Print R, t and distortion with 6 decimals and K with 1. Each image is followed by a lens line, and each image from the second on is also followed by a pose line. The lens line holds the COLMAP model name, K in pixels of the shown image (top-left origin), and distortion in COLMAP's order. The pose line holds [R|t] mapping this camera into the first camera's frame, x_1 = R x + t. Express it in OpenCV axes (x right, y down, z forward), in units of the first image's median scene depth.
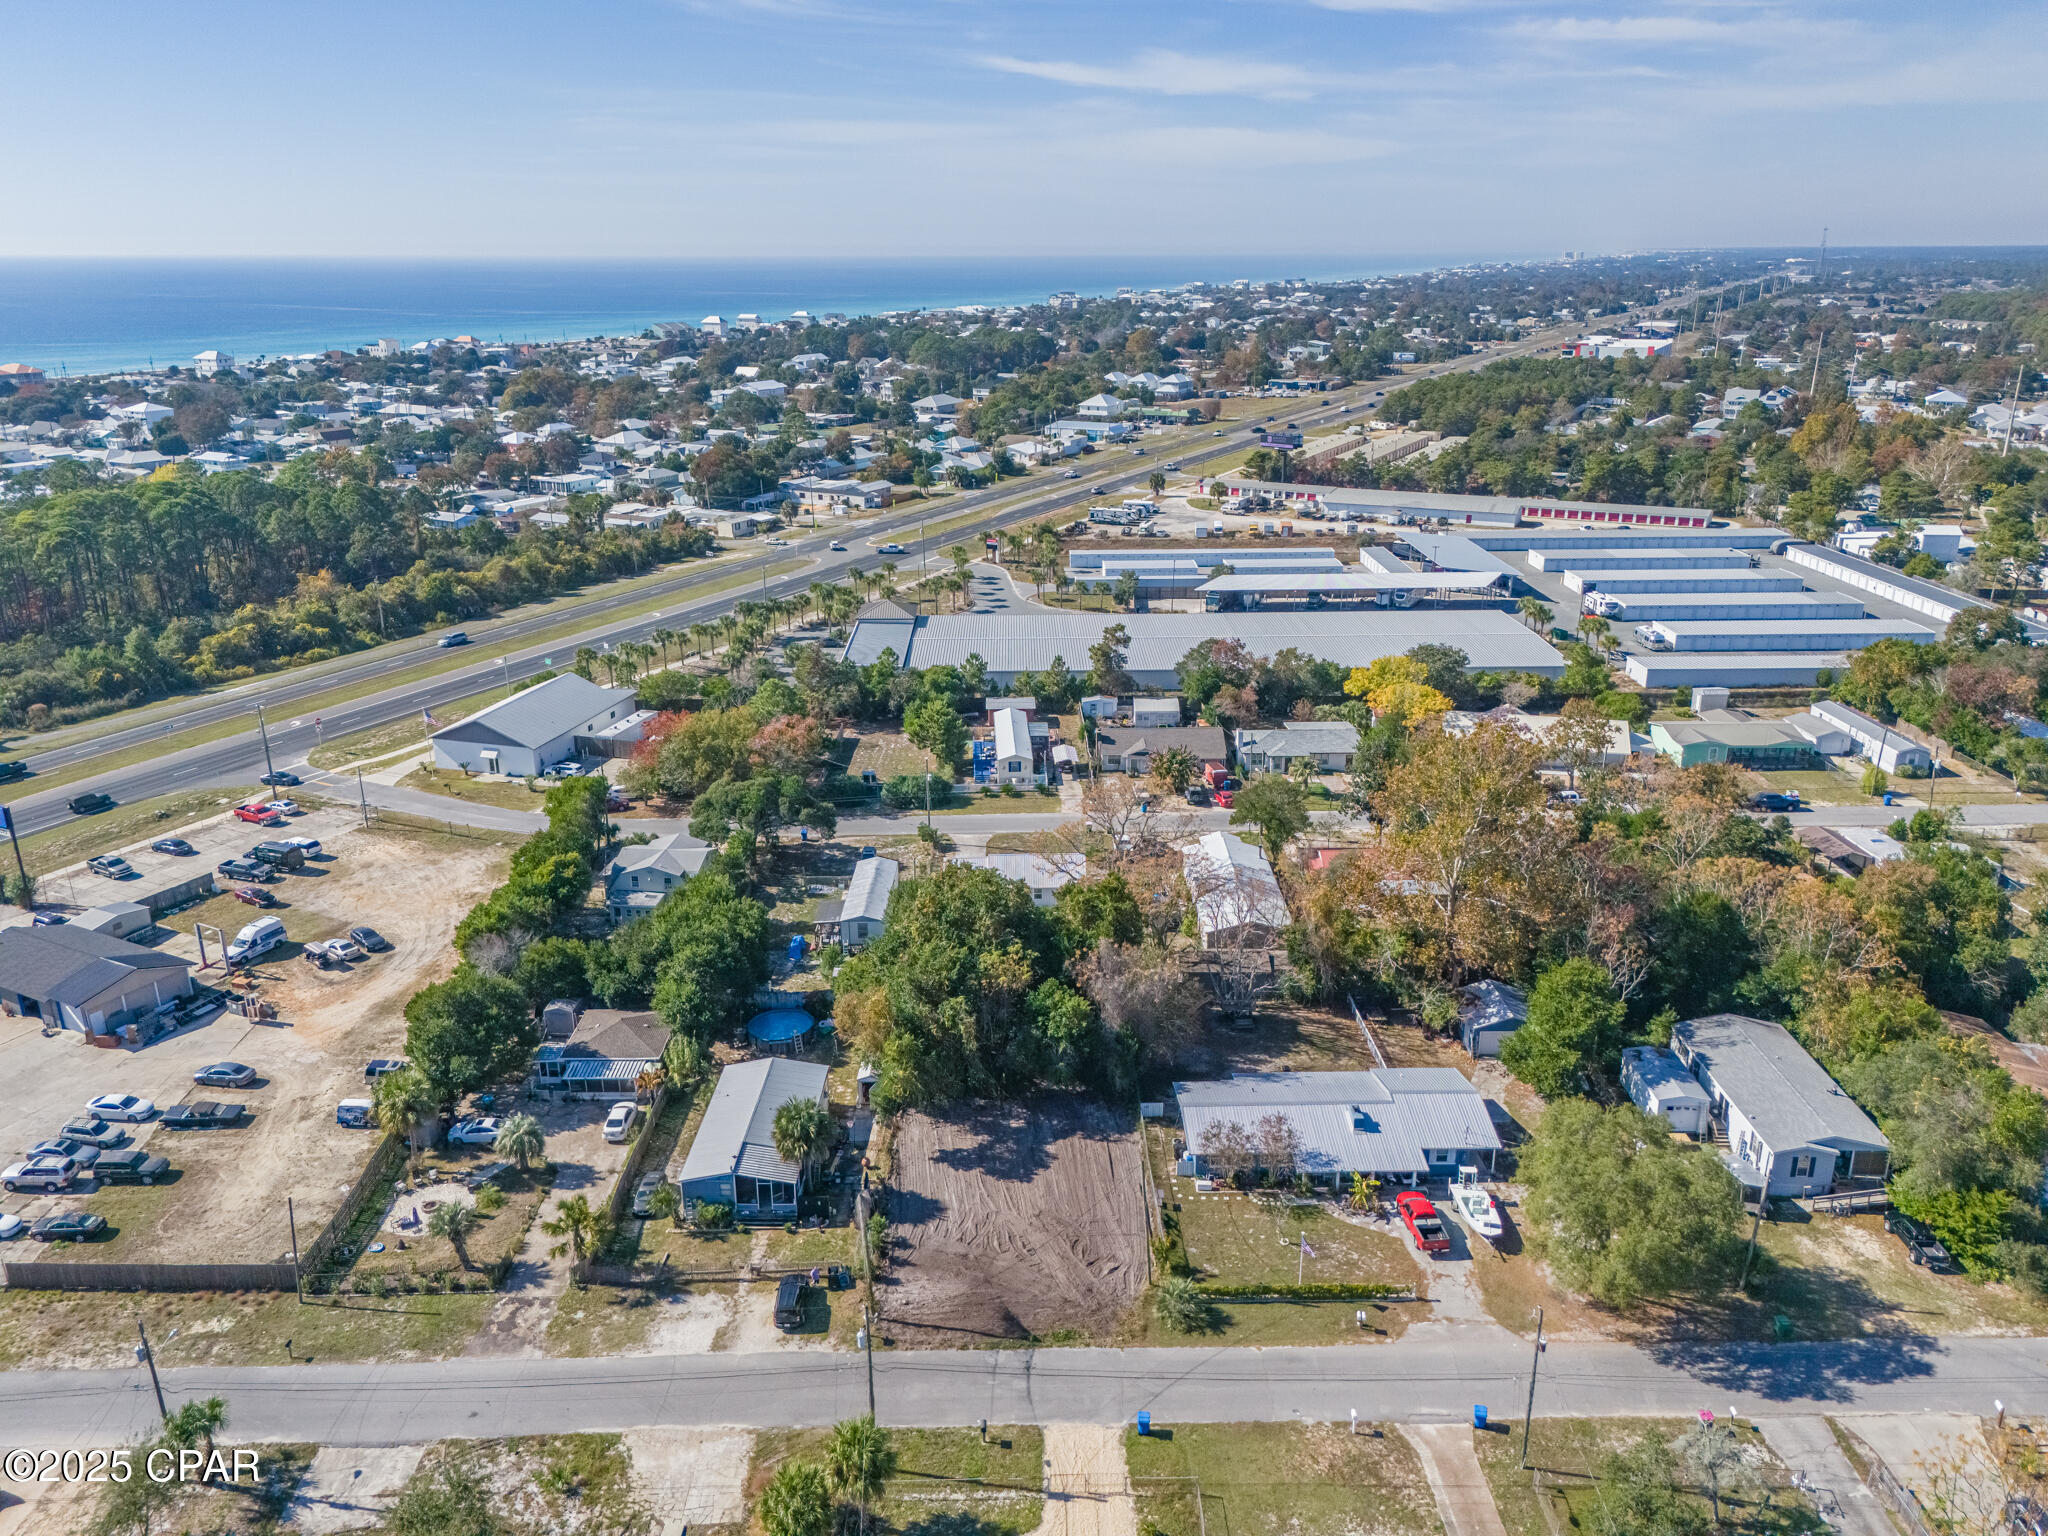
lens RADIAL K [[1521.2, 0, 1027.6], [0, 1521.2, 779.5], [0, 0, 1]] dist [0.069705, -0.061977]
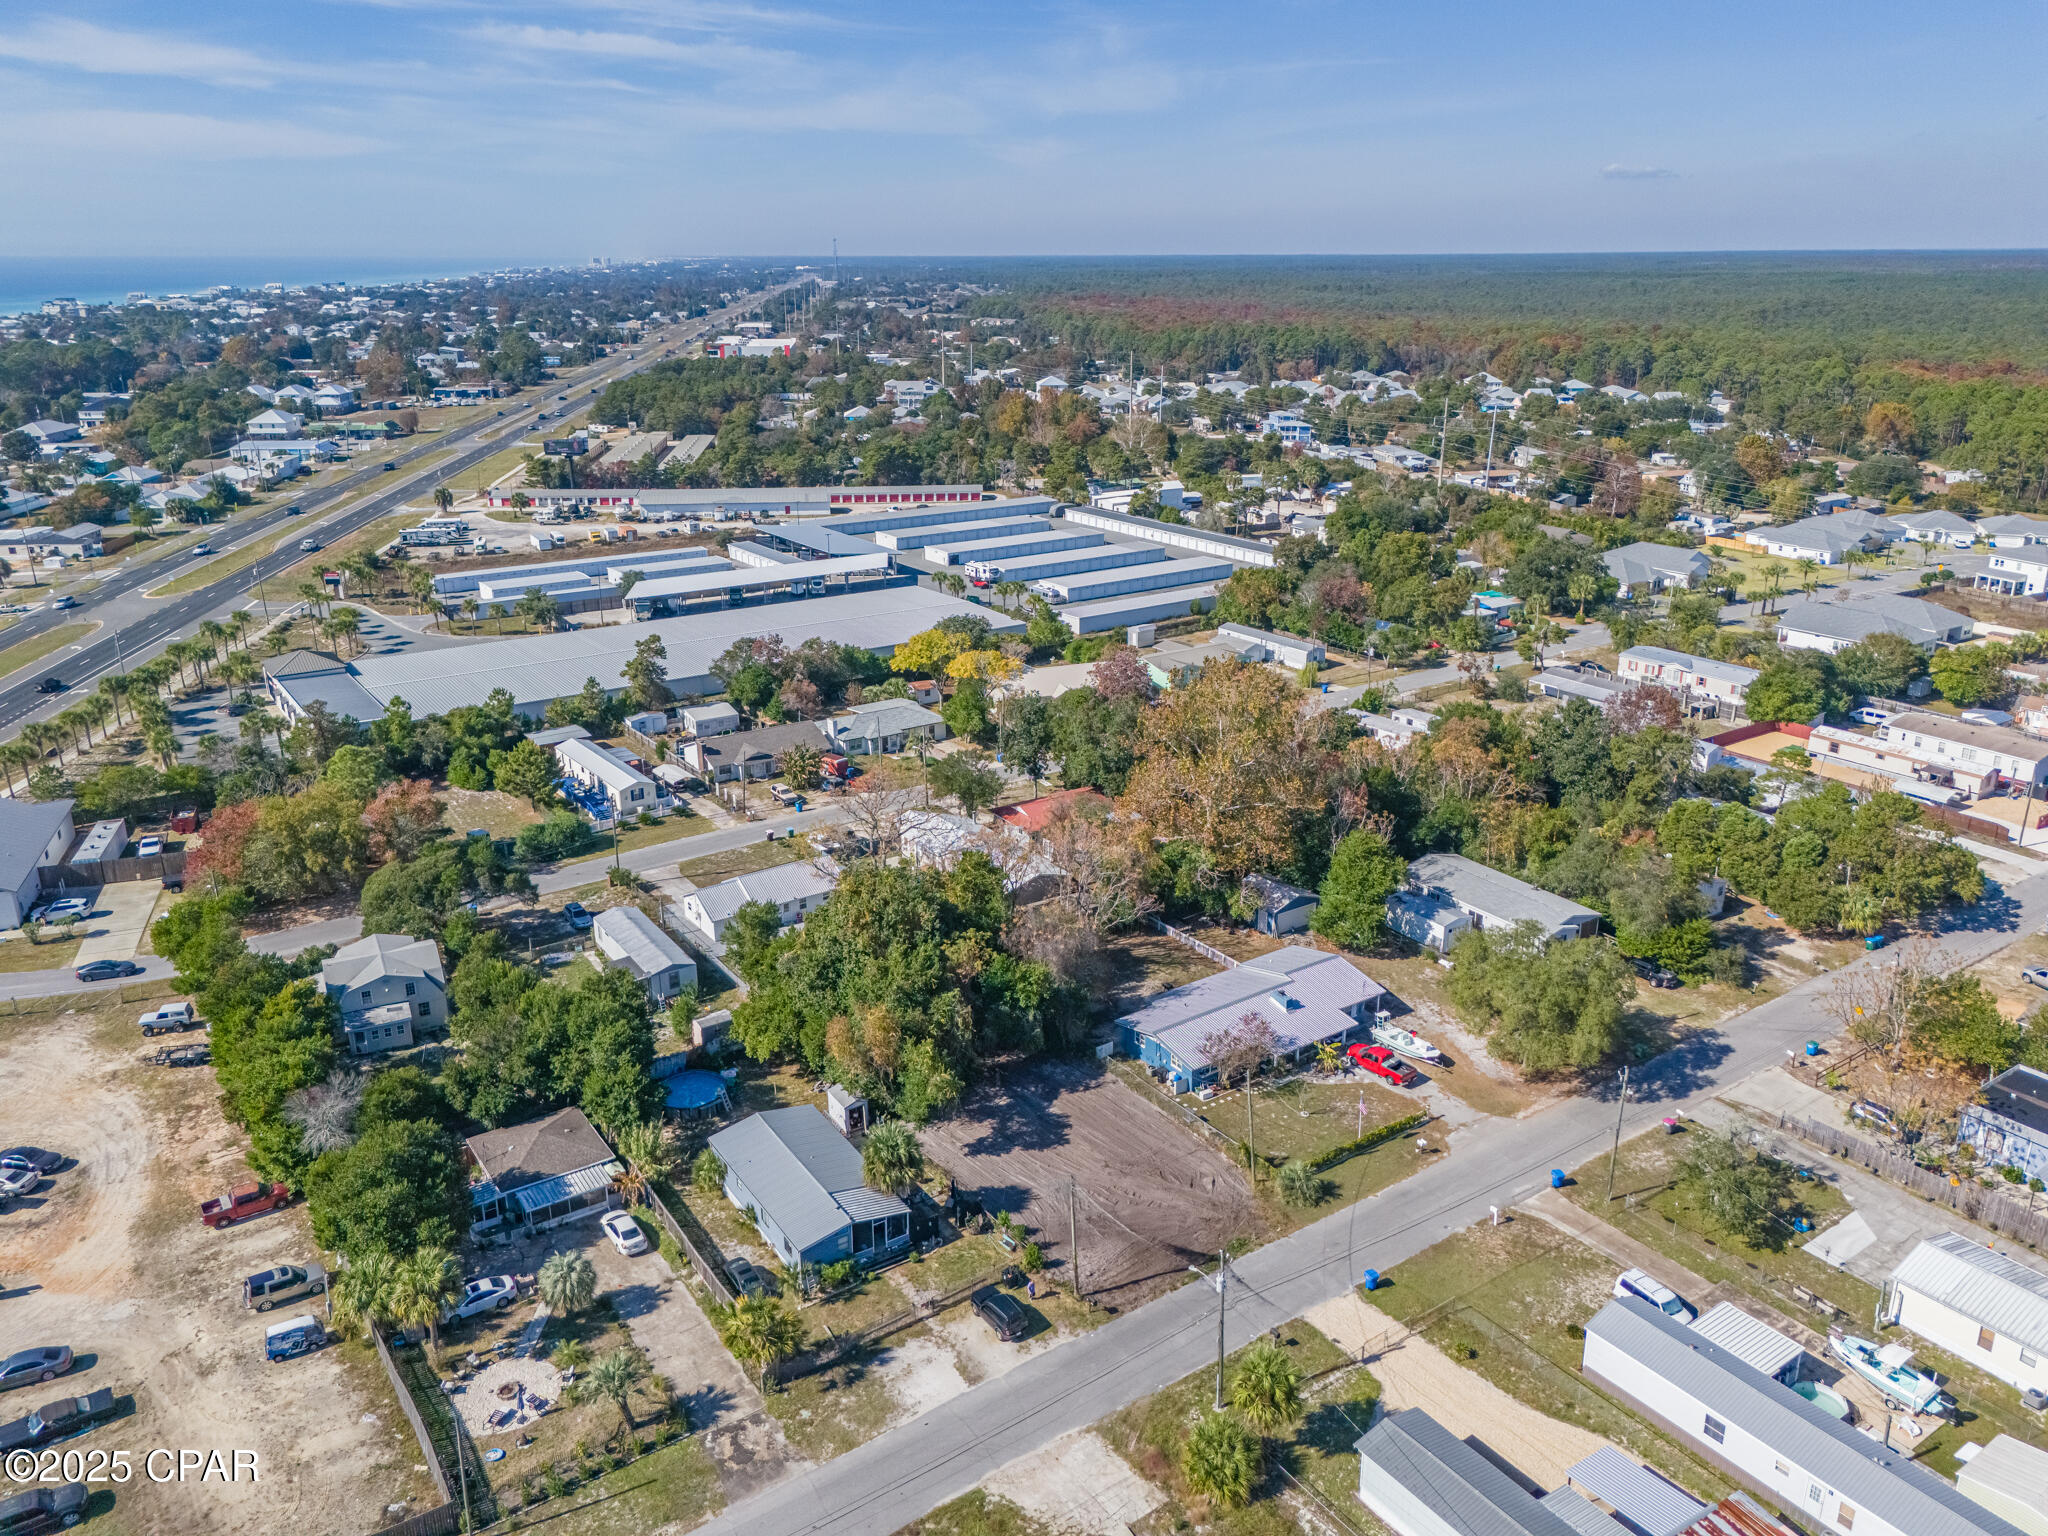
lens RADIAL K [[1521.2, 0, 1041.3], [0, 1521.2, 787.7], [0, 0, 1]] dist [0.069705, -0.061977]
pose [[0.823572, -0.184911, 0.536225, -0.297830], [0.184405, 0.981301, 0.055168, -0.017938], [-0.536399, 0.053447, 0.842270, 0.075396]]
